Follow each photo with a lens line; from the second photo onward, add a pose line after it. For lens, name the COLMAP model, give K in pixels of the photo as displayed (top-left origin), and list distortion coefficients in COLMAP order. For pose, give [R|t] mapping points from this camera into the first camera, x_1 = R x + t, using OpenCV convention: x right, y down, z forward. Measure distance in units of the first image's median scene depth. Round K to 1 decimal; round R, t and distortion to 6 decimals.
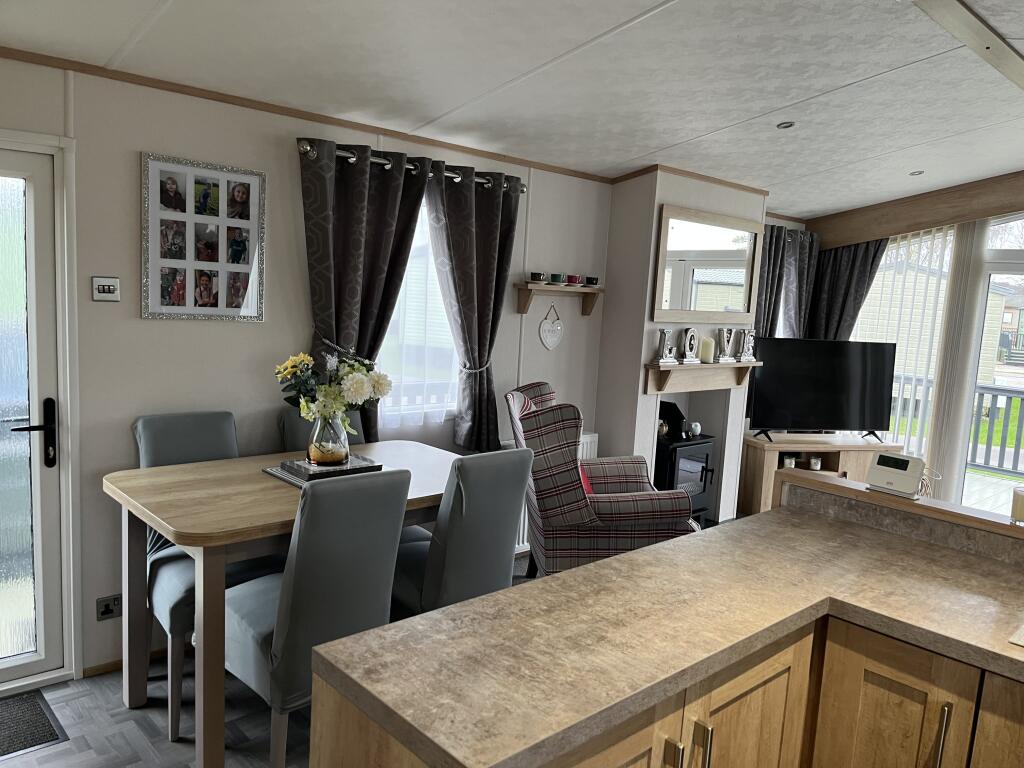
lens RADIAL K [[772.7, 0, 502.2], [0, 772.7, 383.9], [0, 0, 1]] dist [0.067589, -0.086811]
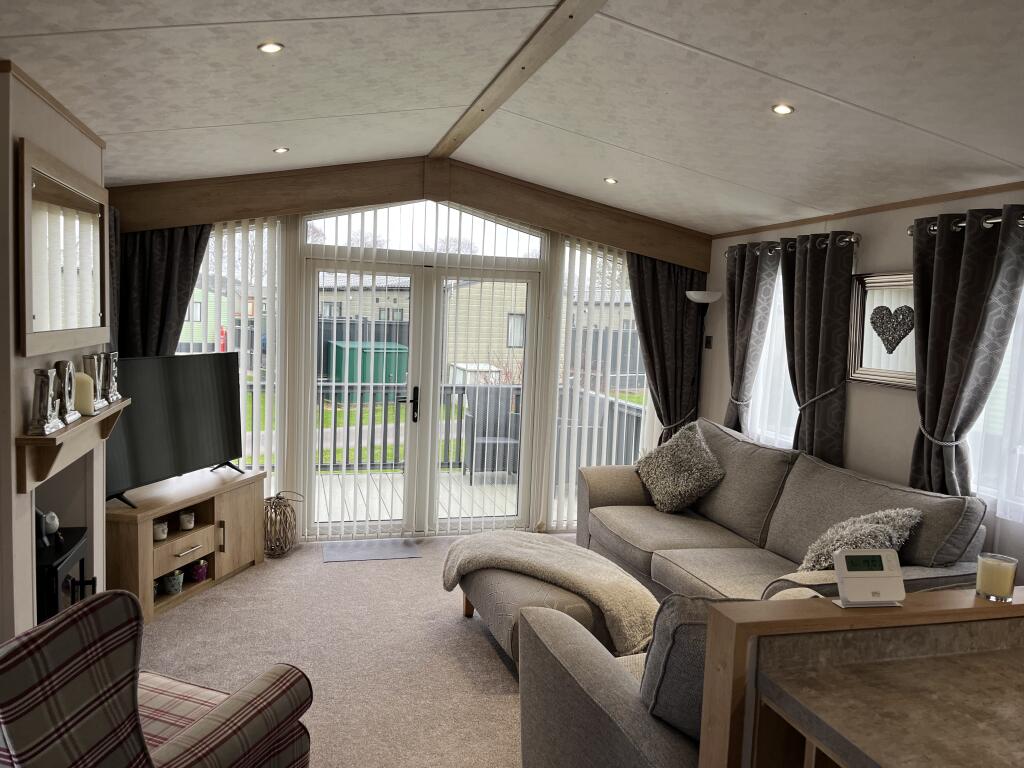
lens RADIAL K [[772.7, 0, 506.0], [0, 772.7, 376.0], [0, 0, 1]] dist [0.067589, -0.086811]
pose [[0.466846, -0.107056, 0.877835, -0.101707], [0.101049, 0.992602, 0.067313, -0.058274], [-0.878547, 0.057280, 0.474210, 0.386626]]
